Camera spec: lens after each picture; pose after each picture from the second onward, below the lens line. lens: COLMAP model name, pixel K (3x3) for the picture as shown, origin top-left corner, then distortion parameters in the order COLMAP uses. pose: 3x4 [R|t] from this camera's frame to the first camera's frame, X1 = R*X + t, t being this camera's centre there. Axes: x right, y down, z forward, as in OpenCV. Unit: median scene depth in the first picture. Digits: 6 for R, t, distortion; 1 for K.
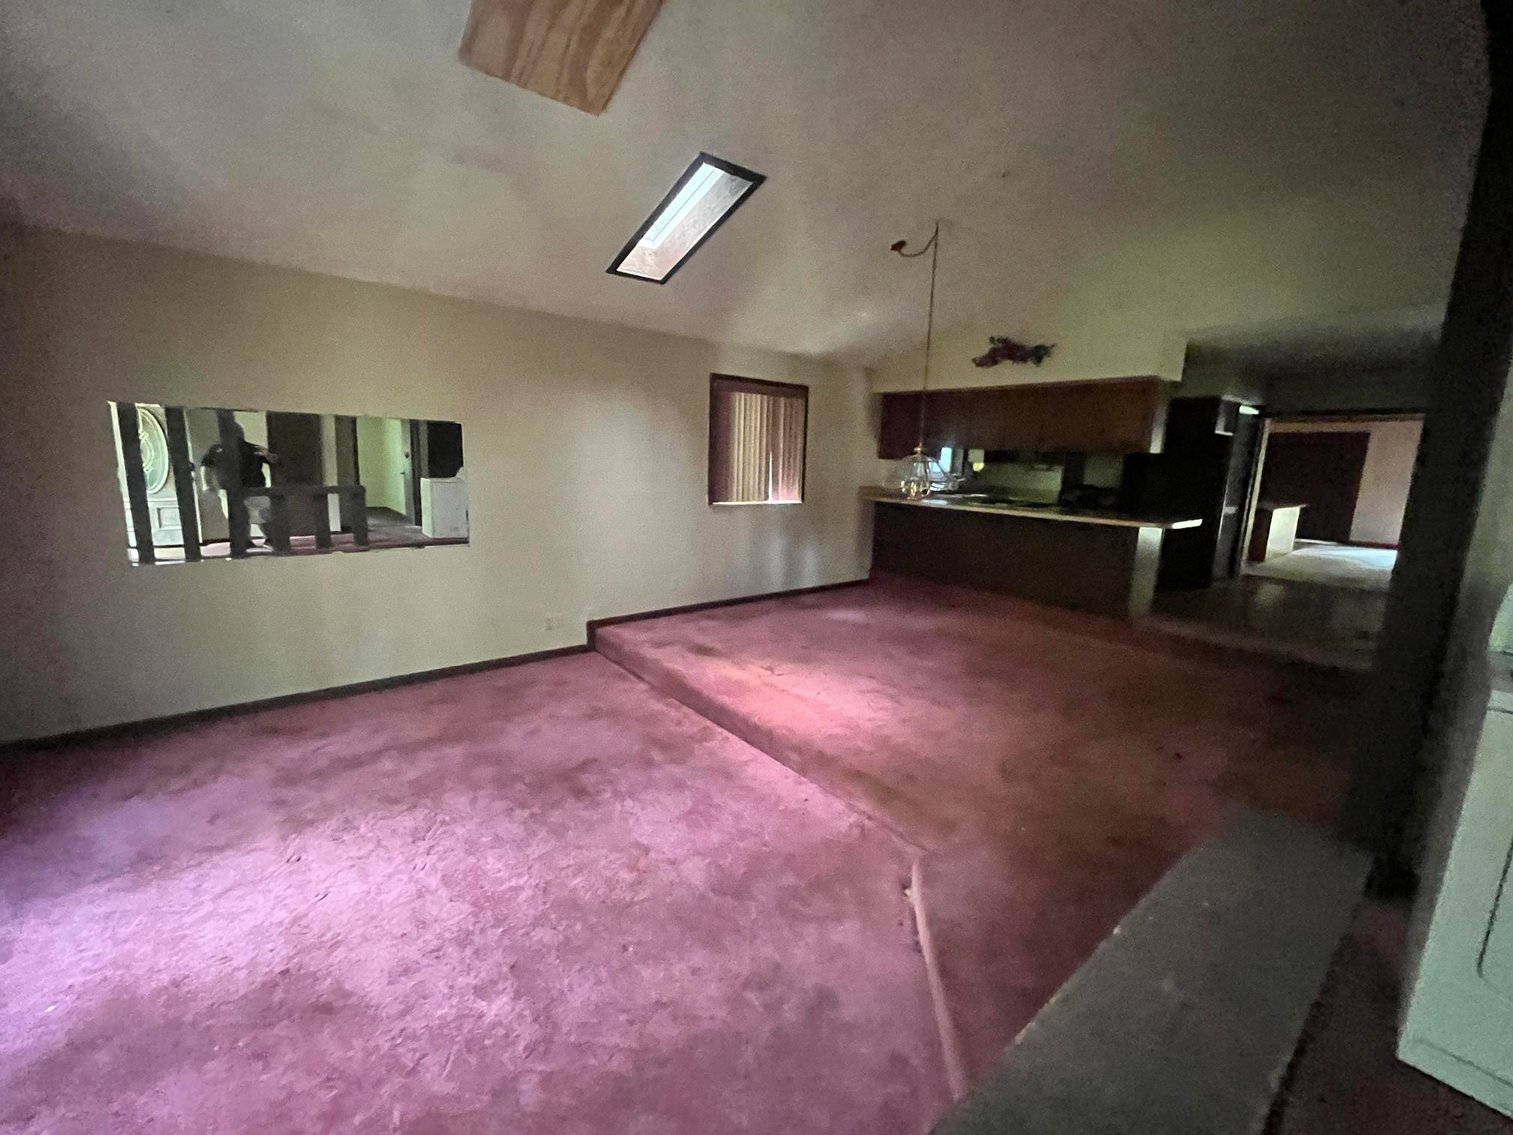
lens RADIAL K [[612.2, 0, 755.4], [0, 612.2, 565.8], [0, 0, 1]] dist [-0.003573, 0.000397]
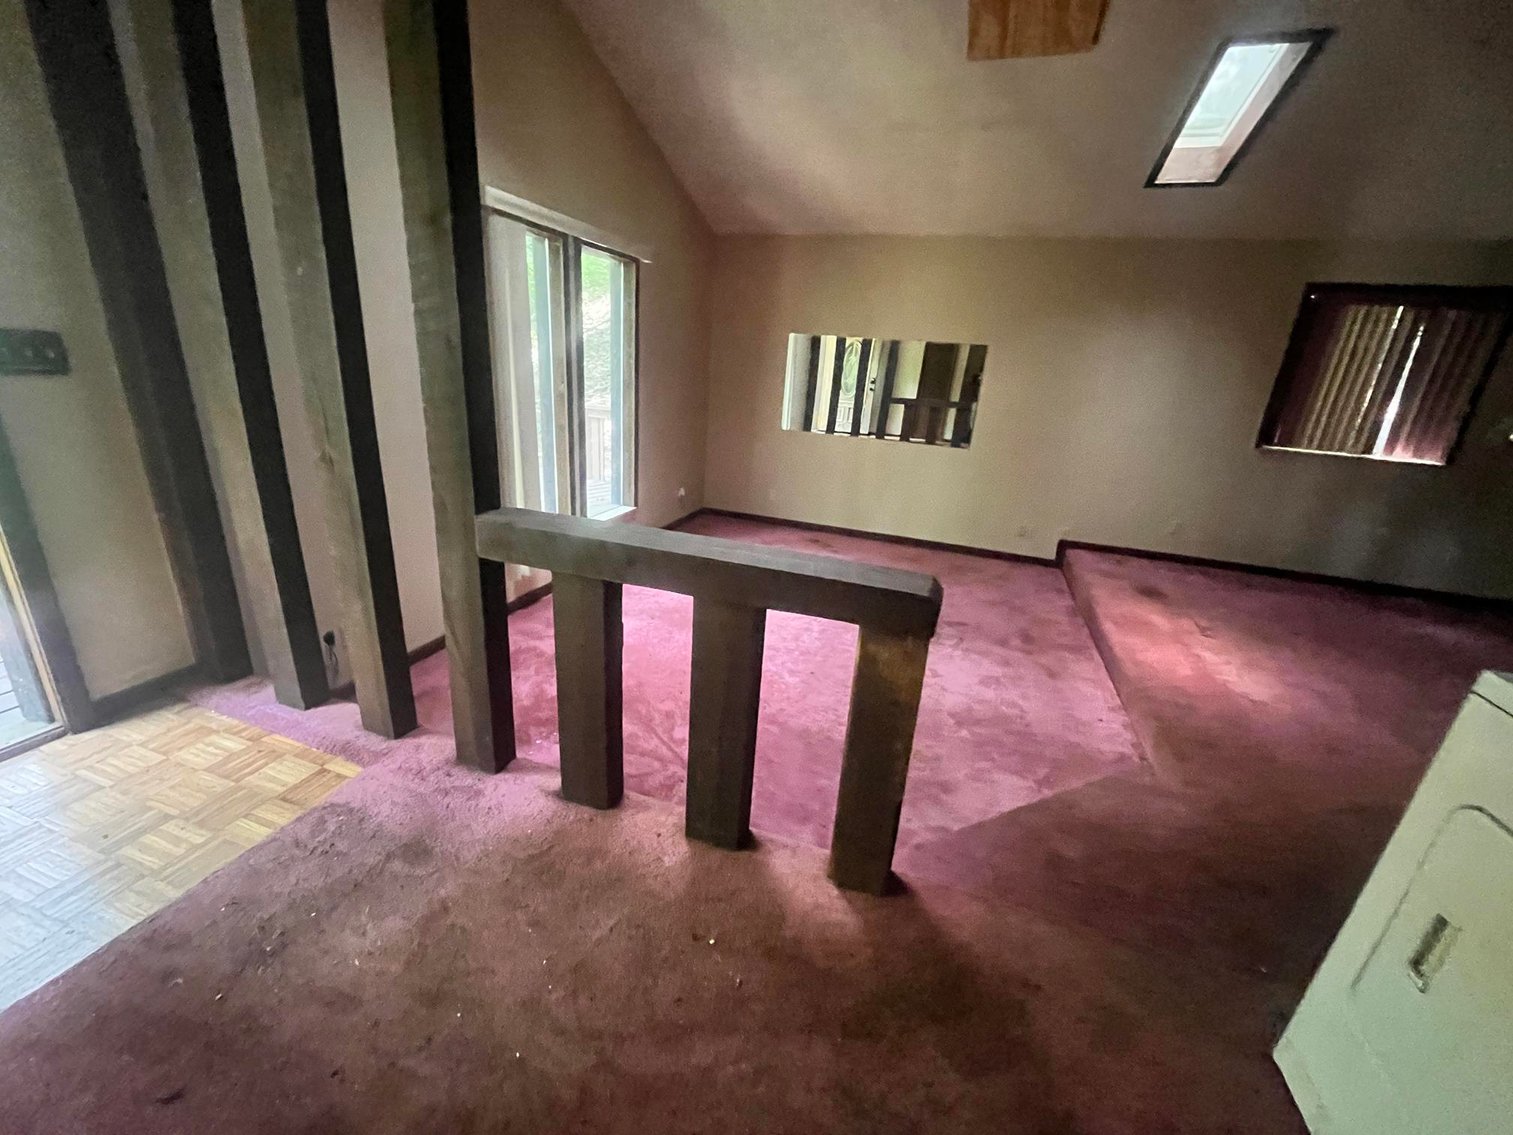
lens RADIAL K [[612.2, 0, 755.0], [0, 612.2, 568.3], [0, 0, 1]] dist [-0.003573, 0.000397]
pose [[0.540156, 0.281158, -0.793210, 0.374437], [-0.194949, 0.958707, 0.207064, 0.028957], [0.818674, 0.042788, 0.572662, -0.052361]]
